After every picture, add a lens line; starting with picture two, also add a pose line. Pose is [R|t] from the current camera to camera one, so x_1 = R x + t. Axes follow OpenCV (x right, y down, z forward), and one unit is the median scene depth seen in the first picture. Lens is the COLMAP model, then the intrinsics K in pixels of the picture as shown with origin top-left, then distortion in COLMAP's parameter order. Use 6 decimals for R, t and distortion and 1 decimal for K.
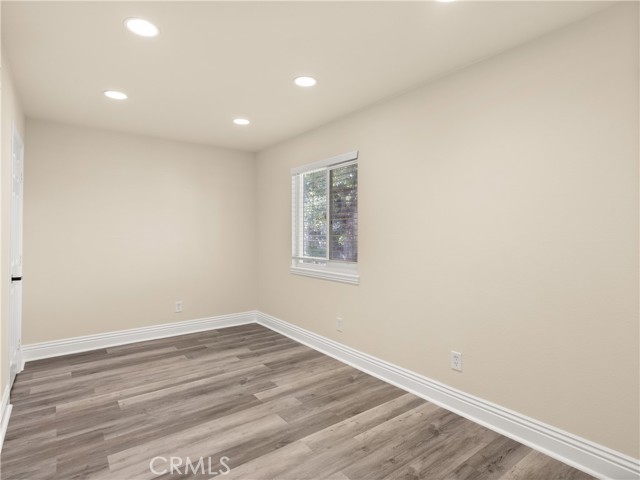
lens RADIAL K [[345.7, 0, 329.6], [0, 345.7, 232.8], [0, 0, 1]] dist [0.001245, -0.000157]
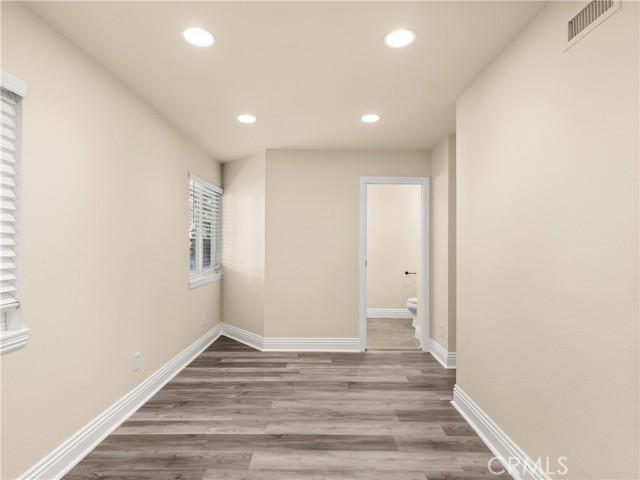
lens RADIAL K [[345.7, 0, 318.1], [0, 345.7, 242.2], [0, 0, 1]] dist [0.001245, -0.000157]
pose [[-0.783757, 0.006648, 0.621032, -0.720450], [-0.002642, 0.999898, -0.014038, 0.005721], [-0.621062, -0.012644, -0.783659, 1.409279]]
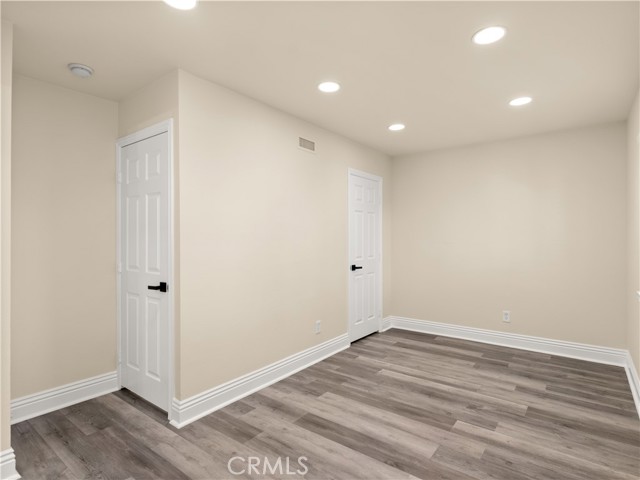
lens RADIAL K [[345.7, 0, 320.0], [0, 345.7, 240.6], [0, 0, 1]] dist [0.001245, -0.000157]
pose [[0.255637, 0.007949, -0.966740, 0.559242], [0.003485, 0.999952, 0.009143, -0.003394], [0.966767, -0.005706, 0.255597, 0.446575]]
